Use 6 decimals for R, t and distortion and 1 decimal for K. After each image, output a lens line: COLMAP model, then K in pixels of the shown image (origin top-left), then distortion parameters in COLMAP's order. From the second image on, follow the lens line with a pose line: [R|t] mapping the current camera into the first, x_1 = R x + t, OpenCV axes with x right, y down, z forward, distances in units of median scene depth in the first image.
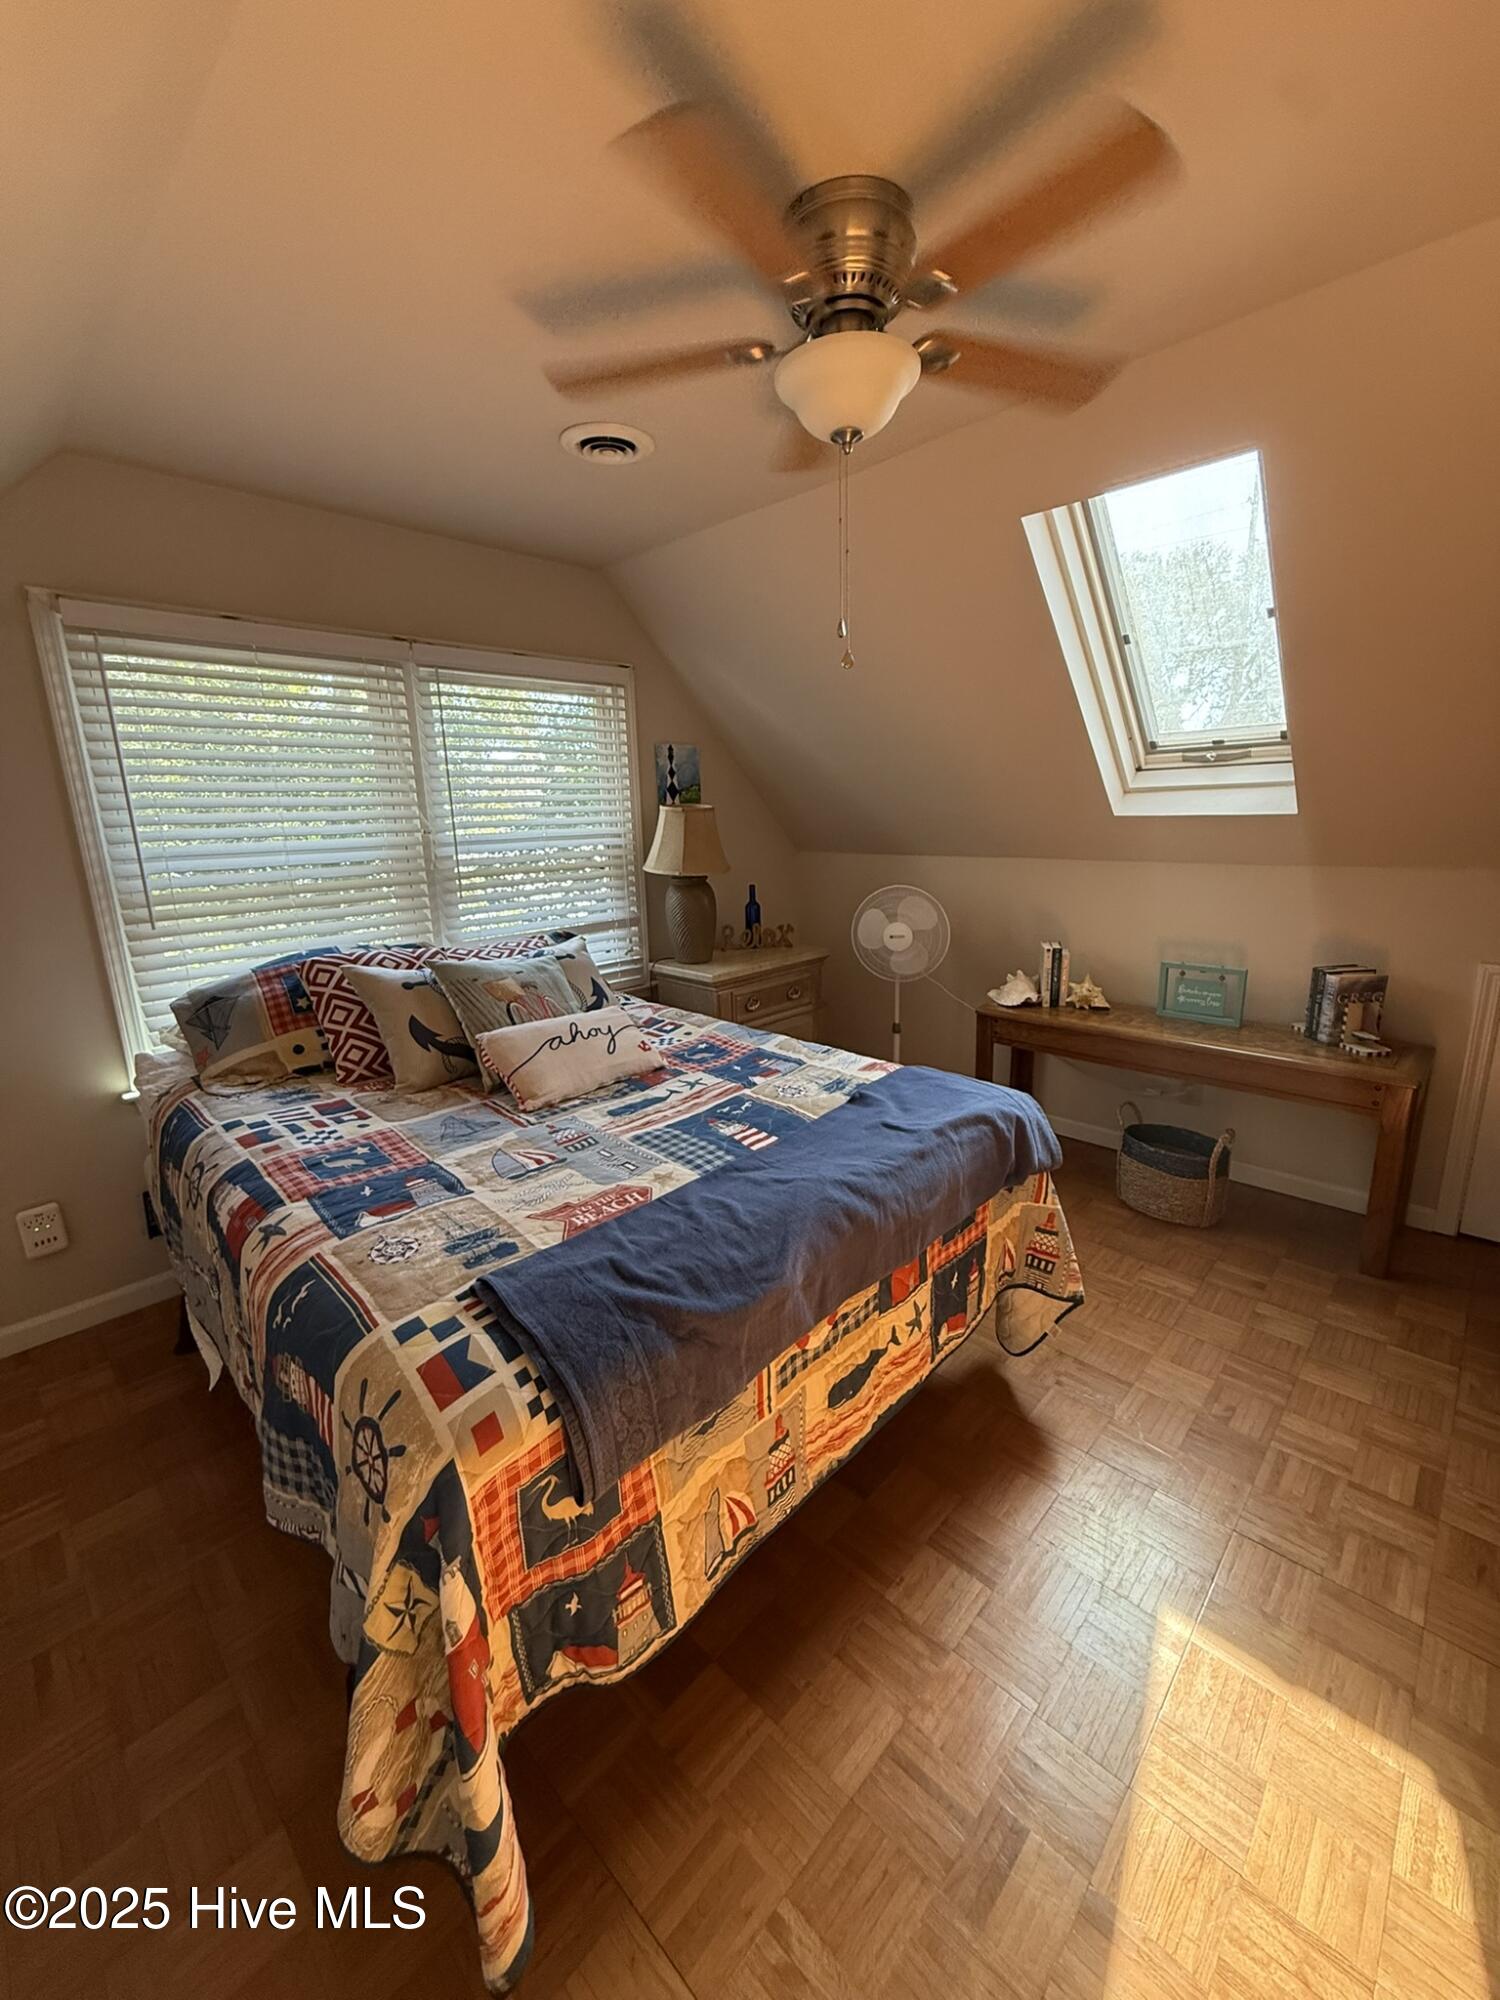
lens RADIAL K [[802.3, 0, 750.3], [0, 802.3, 992.5], [0, 0, 1]] dist [-0.001428, -0.000015]
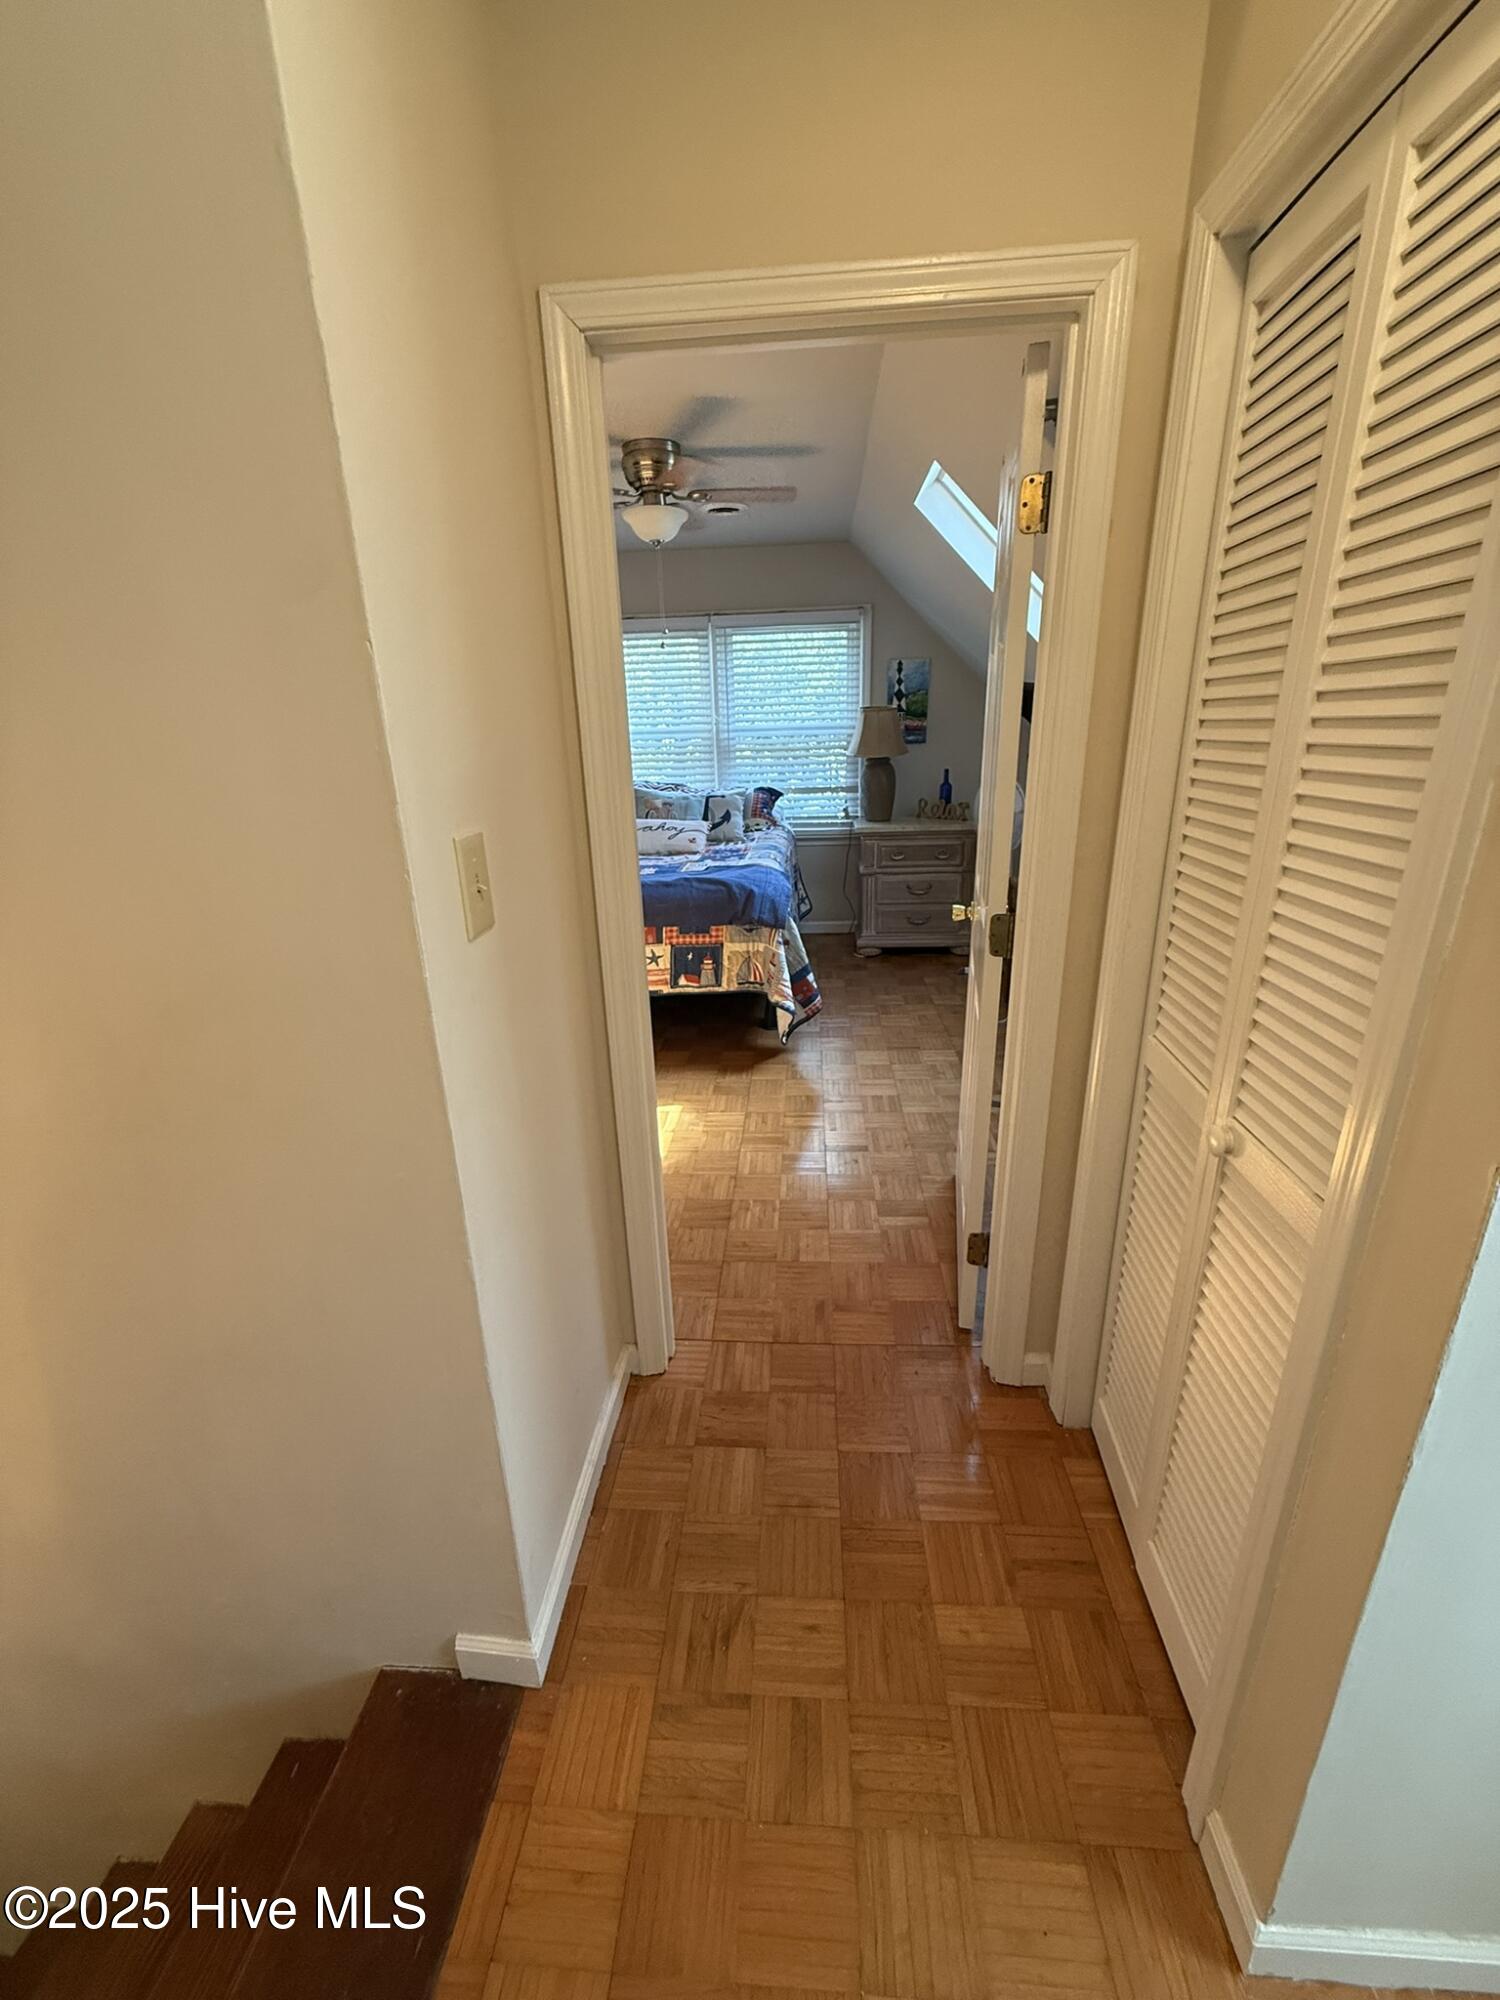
lens RADIAL K [[802.3, 0, 760.0], [0, 802.3, 1002.9], [0, 0, 1]] dist [-0.001428, -0.000015]
pose [[0.642598, 0.265496, -0.718734, 1.120722], [-0.163080, 0.963946, 0.210271, 0.010150], [0.748647, -0.017908, 0.662727, -0.129717]]
